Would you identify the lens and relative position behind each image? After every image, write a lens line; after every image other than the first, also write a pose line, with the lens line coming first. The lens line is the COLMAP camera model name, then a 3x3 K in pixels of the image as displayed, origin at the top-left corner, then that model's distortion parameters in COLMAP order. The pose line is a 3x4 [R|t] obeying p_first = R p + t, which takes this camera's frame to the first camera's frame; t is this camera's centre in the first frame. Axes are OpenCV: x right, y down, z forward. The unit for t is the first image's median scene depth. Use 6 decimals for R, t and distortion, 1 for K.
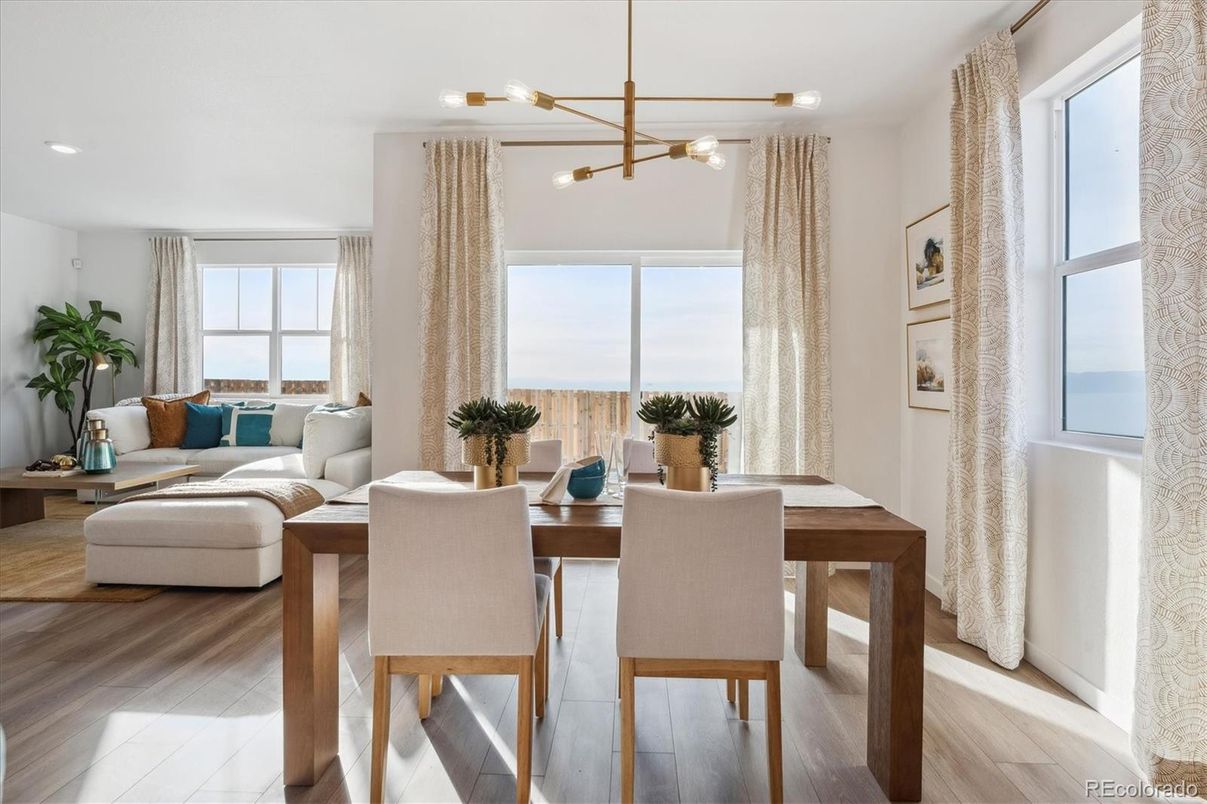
lens RADIAL K [[591.6, 0, 606.0], [0, 591.6, 382.8], [0, 0, 1]] dist [0.001320, 0.000700]
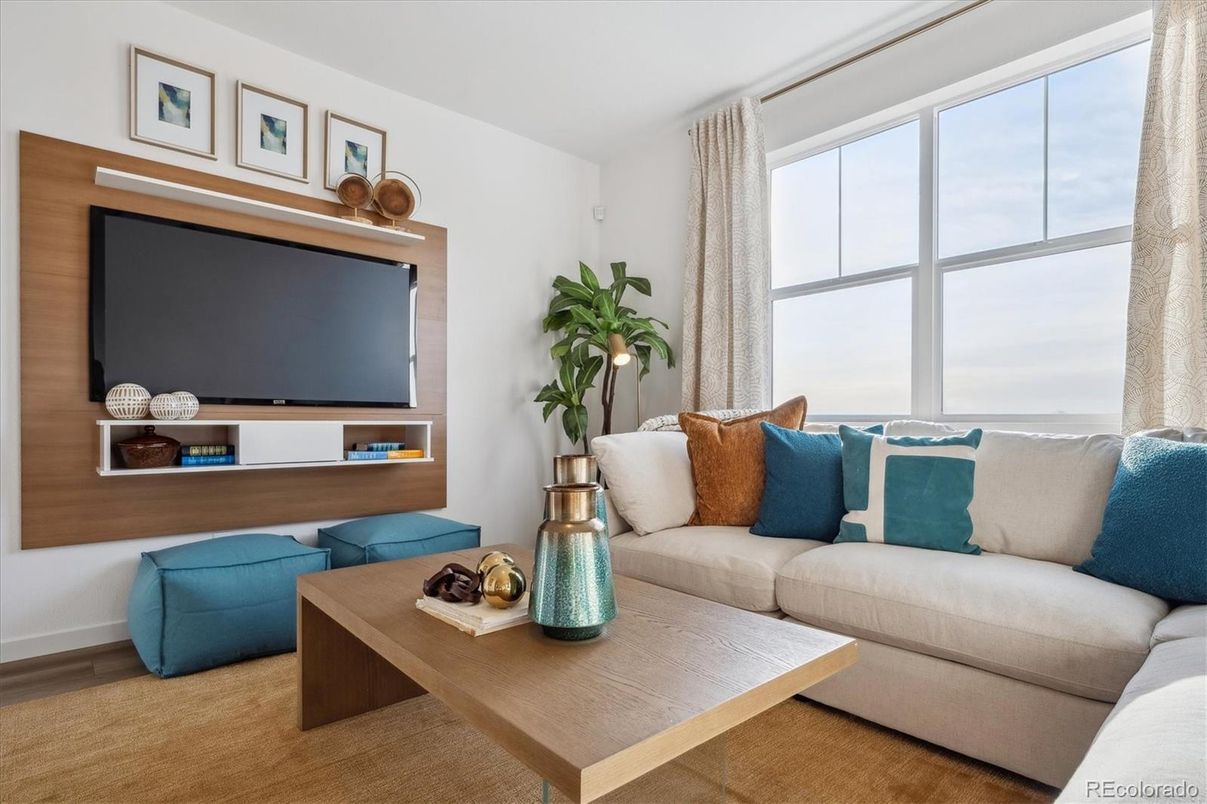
lens RADIAL K [[591.6, 0, 606.0], [0, 591.6, 382.8], [0, 0, 1]] dist [0.001320, 0.000700]
pose [[0.708827, -0.050708, -0.703558, -0.467524], [-0.007117, 0.996848, -0.079017, 0.036876], [0.705347, 0.061017, 0.706232, 0.592596]]
